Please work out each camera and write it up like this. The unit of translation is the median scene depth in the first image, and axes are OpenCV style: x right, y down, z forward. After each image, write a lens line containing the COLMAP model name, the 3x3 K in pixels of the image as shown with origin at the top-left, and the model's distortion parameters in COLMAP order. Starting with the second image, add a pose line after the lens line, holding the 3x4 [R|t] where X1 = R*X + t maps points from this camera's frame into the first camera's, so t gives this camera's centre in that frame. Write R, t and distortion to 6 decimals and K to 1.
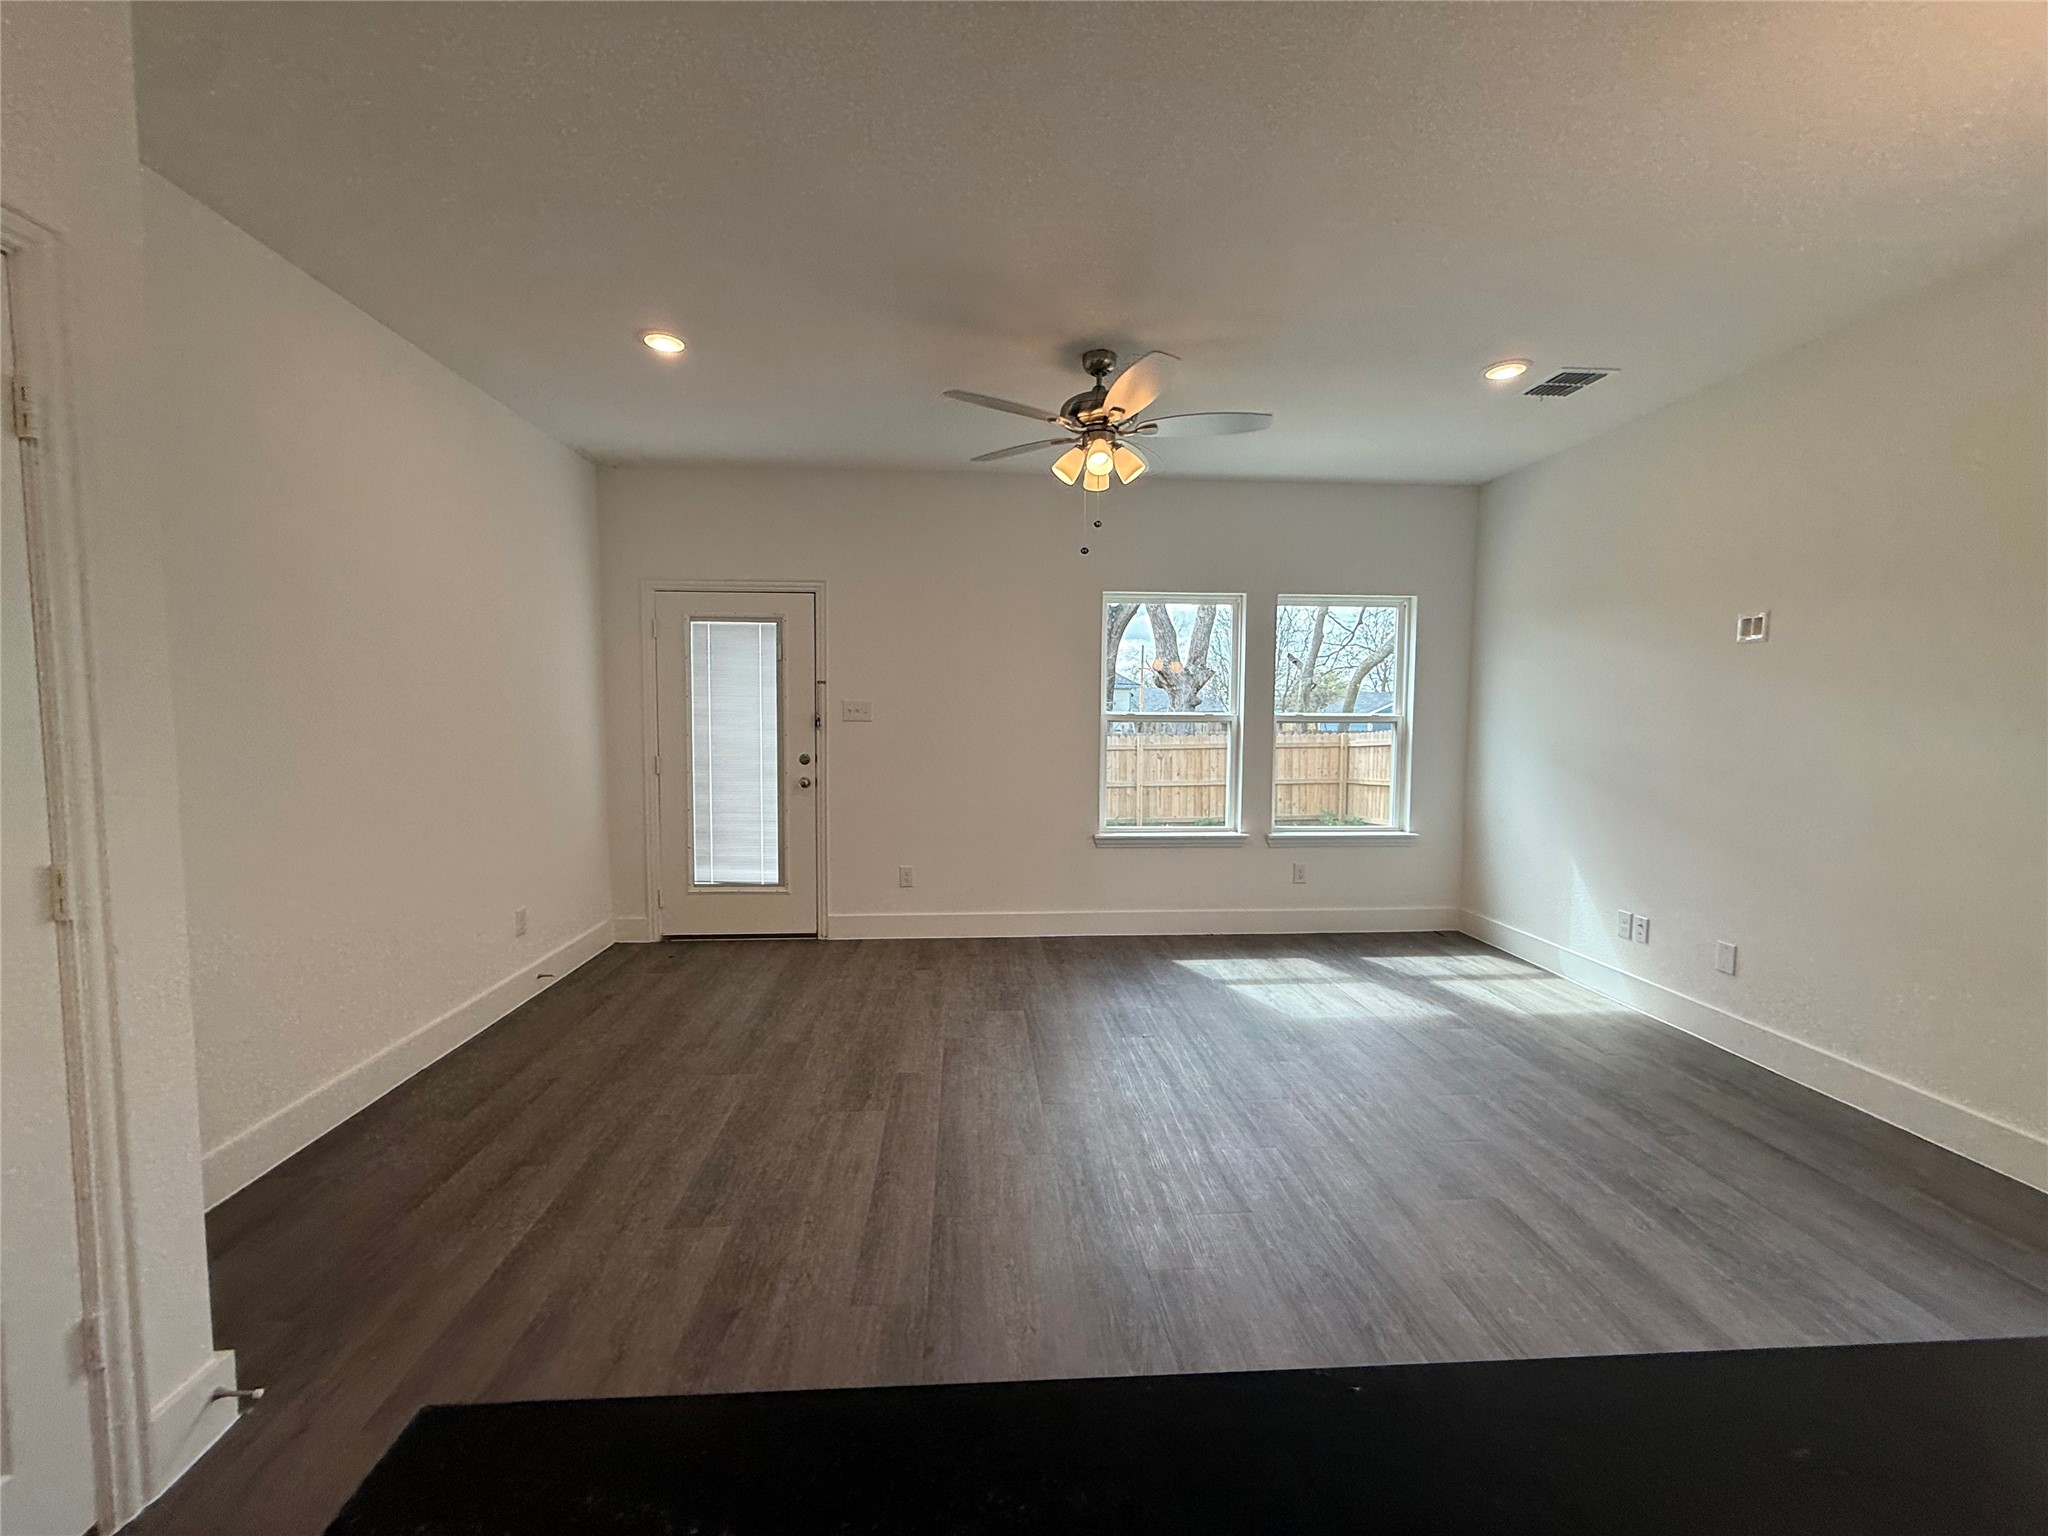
lens RADIAL K [[813.4, 0, 1025.5], [0, 813.4, 771.3], [0, 0, 1]] dist [0.000399, -0.000598]
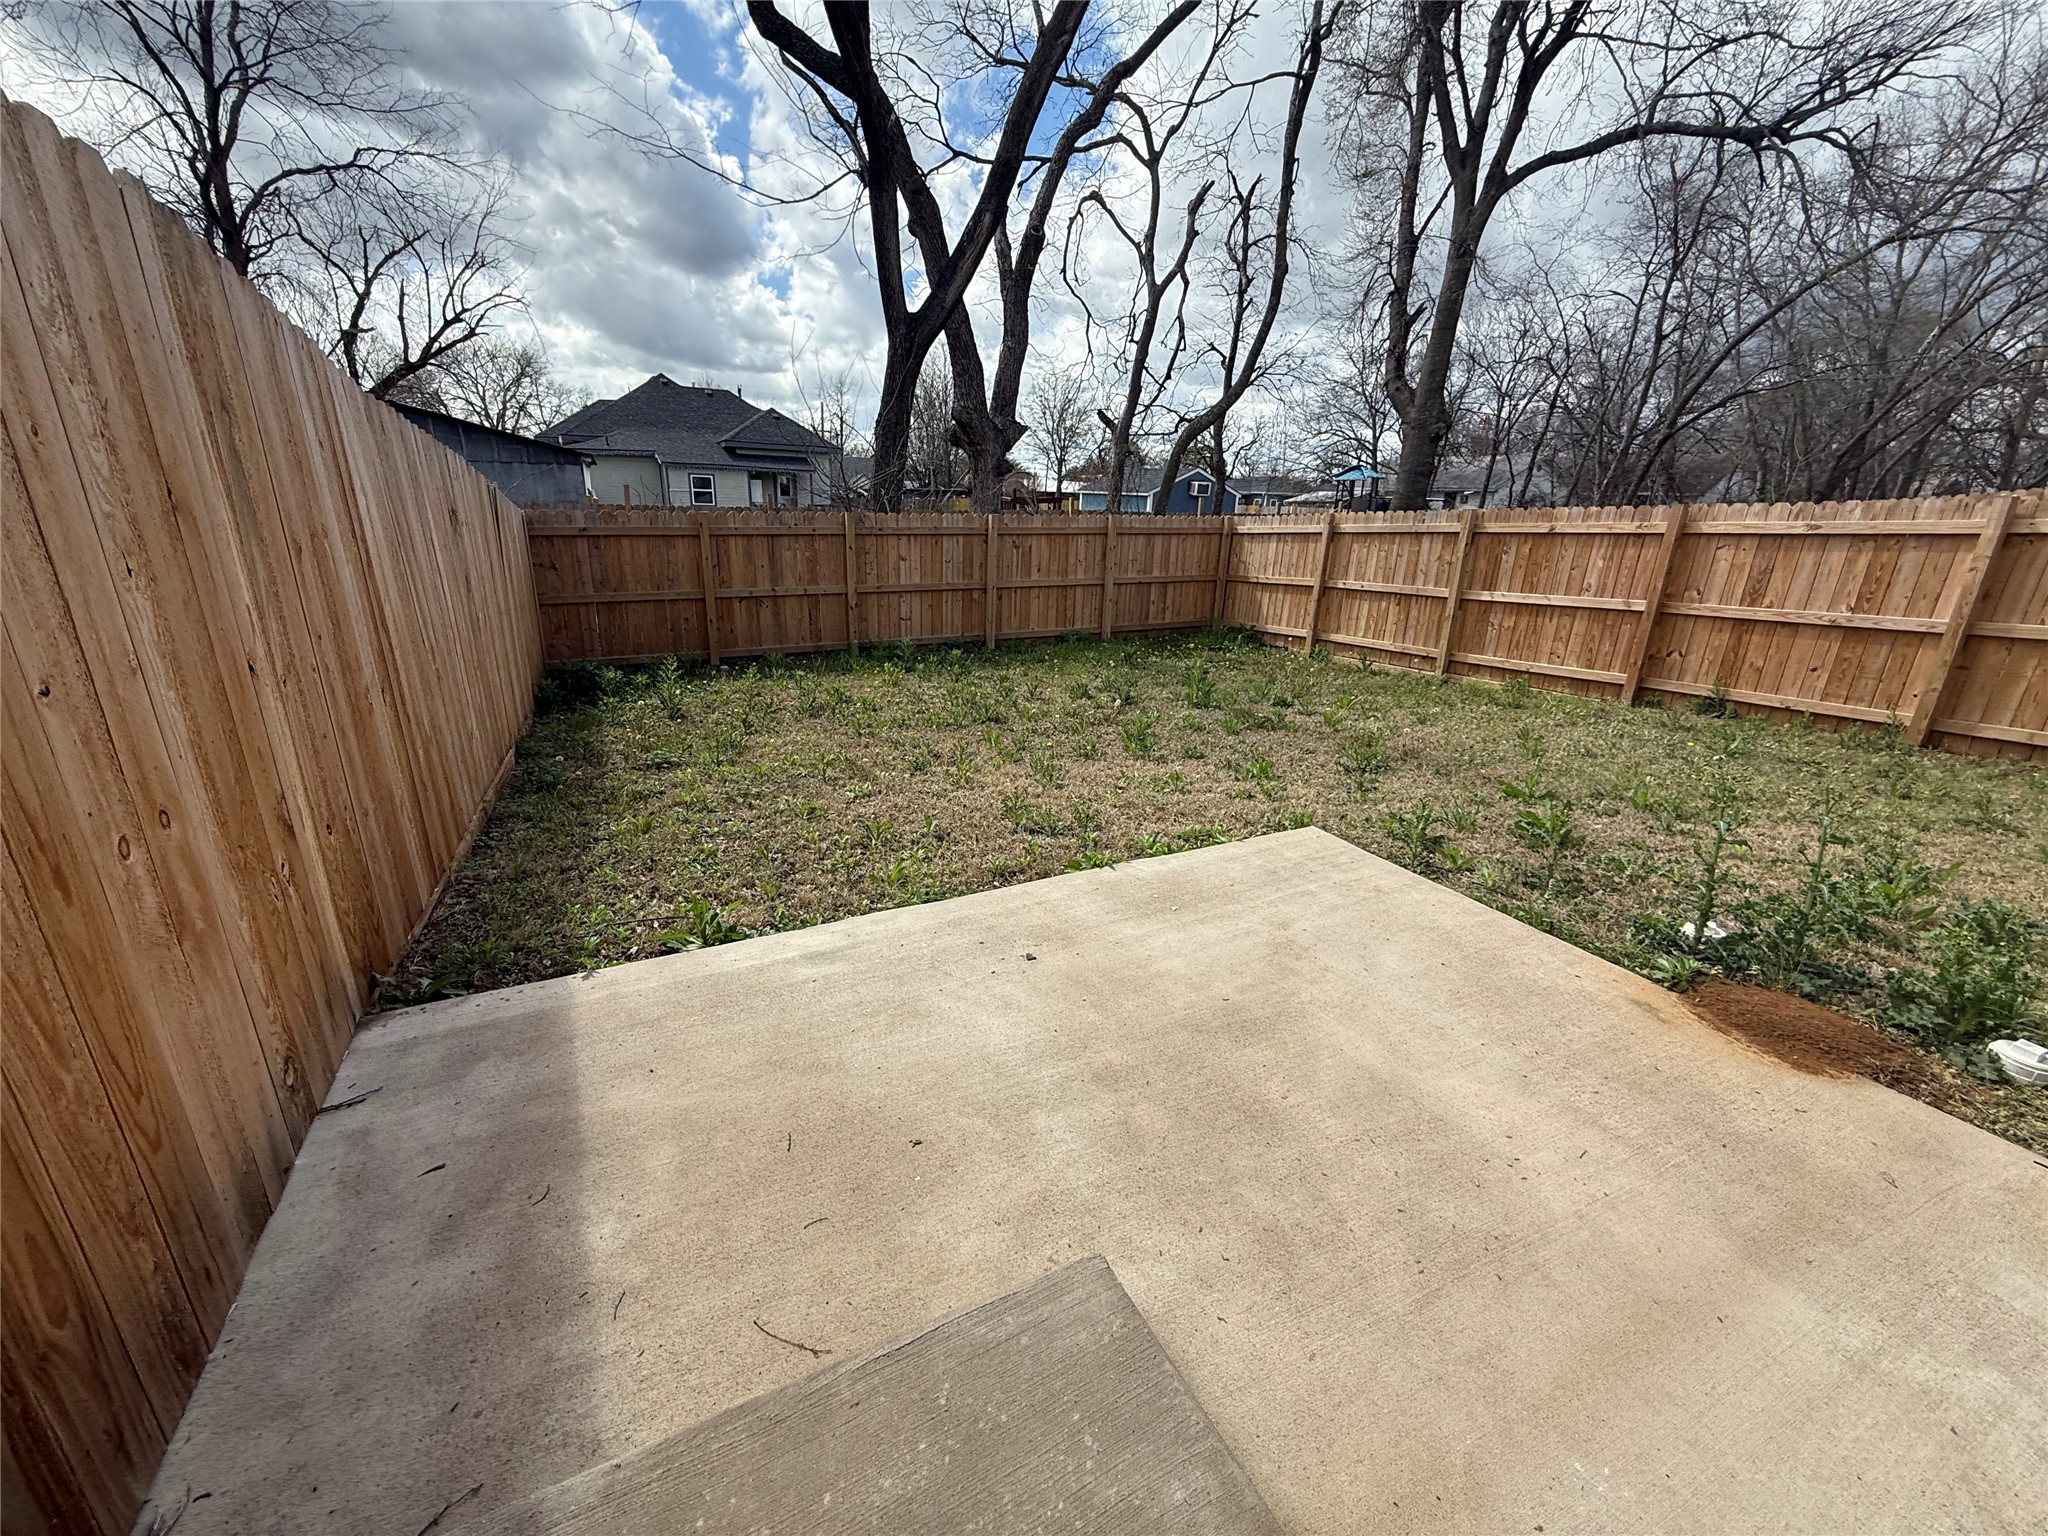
lens RADIAL K [[813.4, 0, 1018.6], [0, 813.4, 773.4], [0, 0, 1]] dist [0.000399, -0.000598]
pose [[0.932825, -0.090954, 0.348661, -0.100286], [-0.002217, 0.966151, 0.257967, -0.008206], [-0.360323, -0.241411, 0.901048, 0.302244]]
